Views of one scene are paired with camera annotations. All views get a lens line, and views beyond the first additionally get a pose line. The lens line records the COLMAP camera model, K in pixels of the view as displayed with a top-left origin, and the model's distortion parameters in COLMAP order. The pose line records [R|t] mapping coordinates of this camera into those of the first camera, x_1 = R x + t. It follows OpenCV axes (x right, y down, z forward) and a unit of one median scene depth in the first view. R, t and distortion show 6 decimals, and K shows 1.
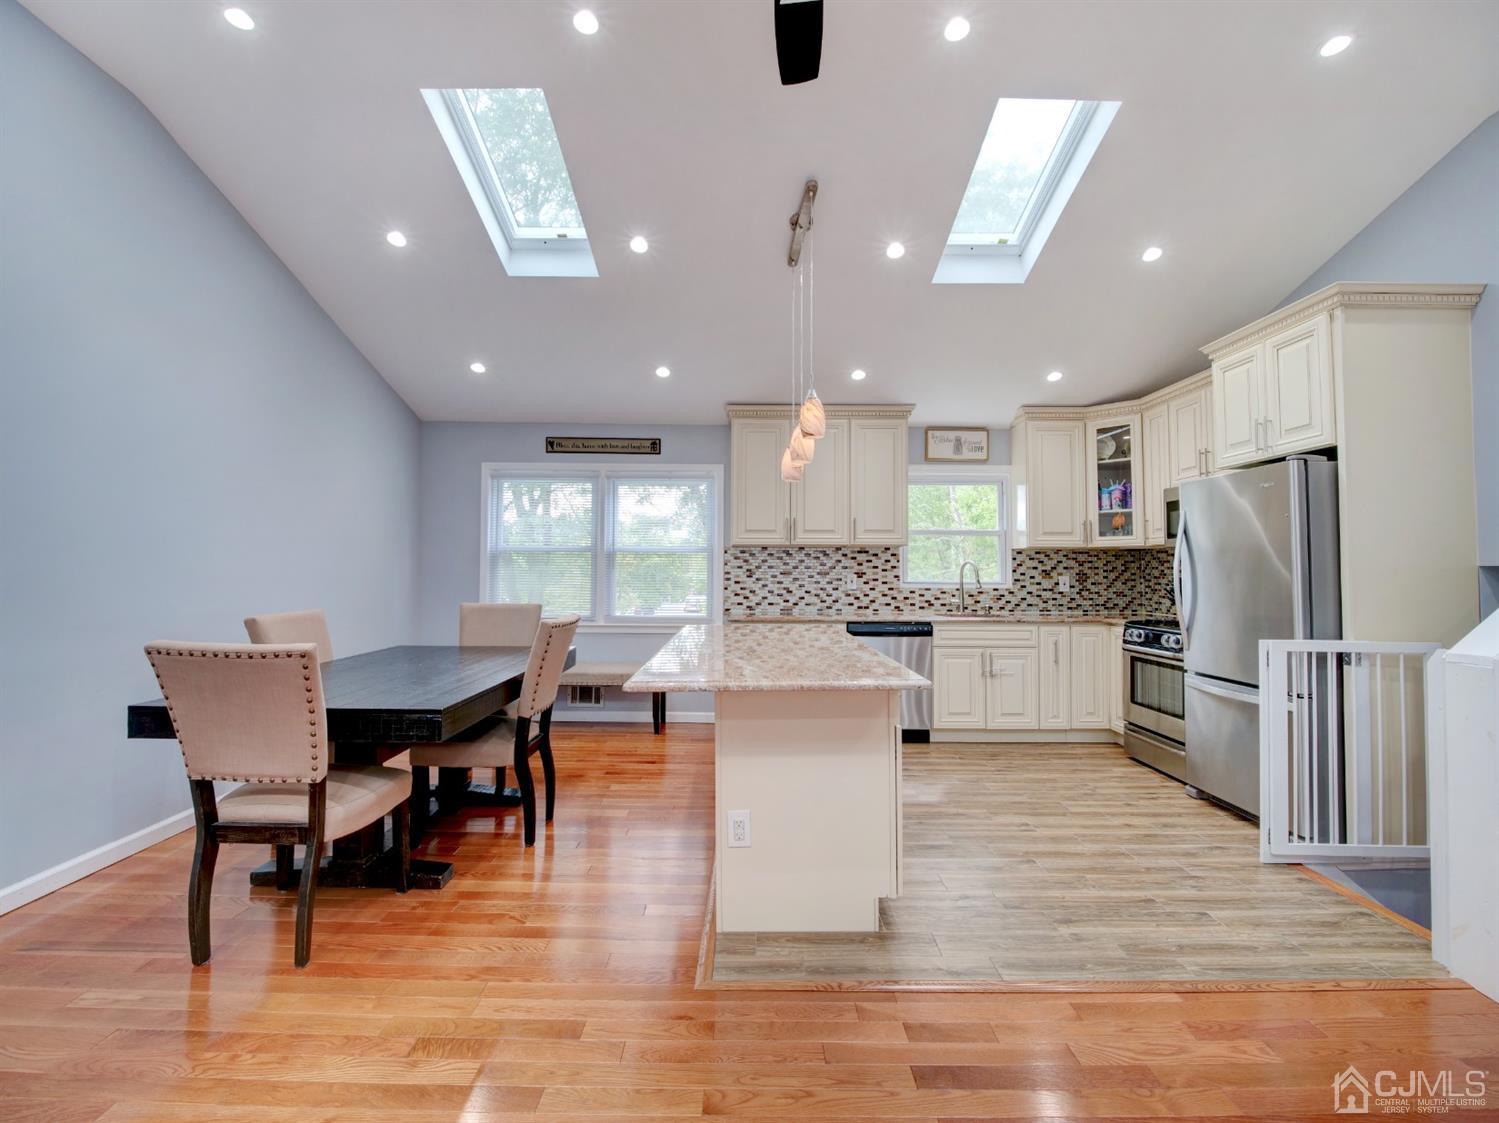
lens RADIAL K [[684.4, 0, 743.9], [0, 684.4, 549.3], [0, 0, 1]] dist [-0.011436, -0.000622]
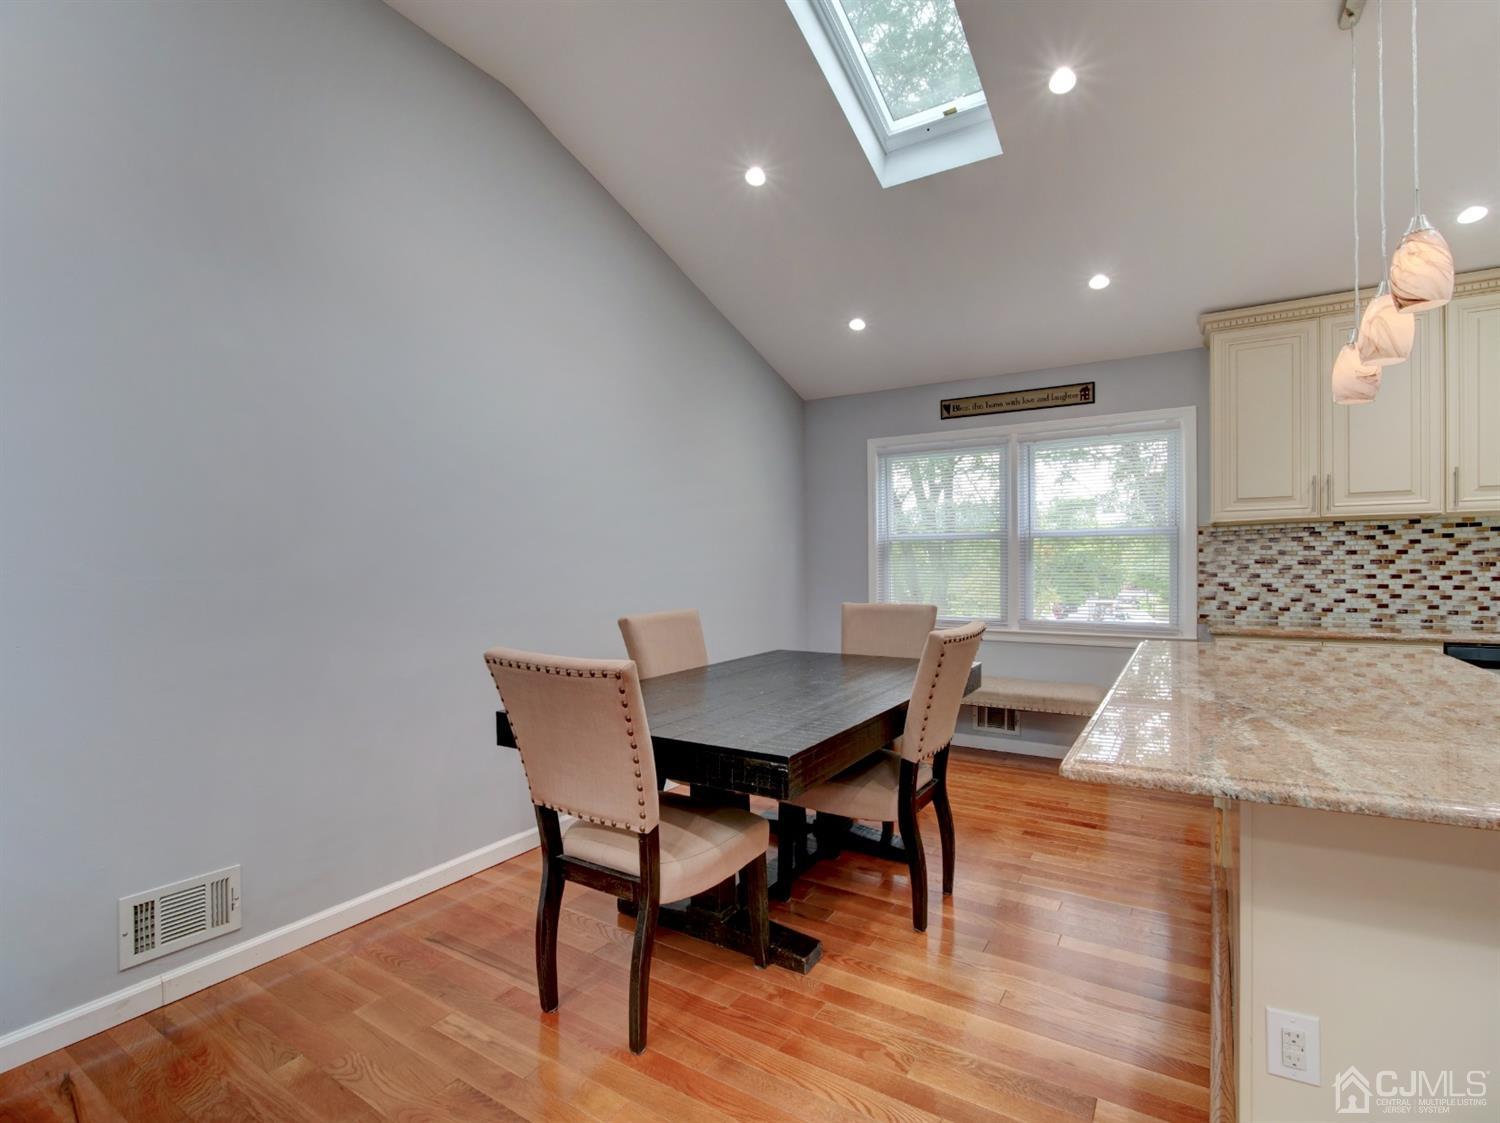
lens RADIAL K [[716.2, 0, 744.7], [0, 716.2, 574.2], [0, 0, 1]] dist [-0.015431, -0.000471]
pose [[0.844940, -0.005795, -0.534830, -0.035485], [0.030538, 0.998833, 0.037422, 0.005307], [0.533989, -0.047952, 0.844130, 0.162518]]
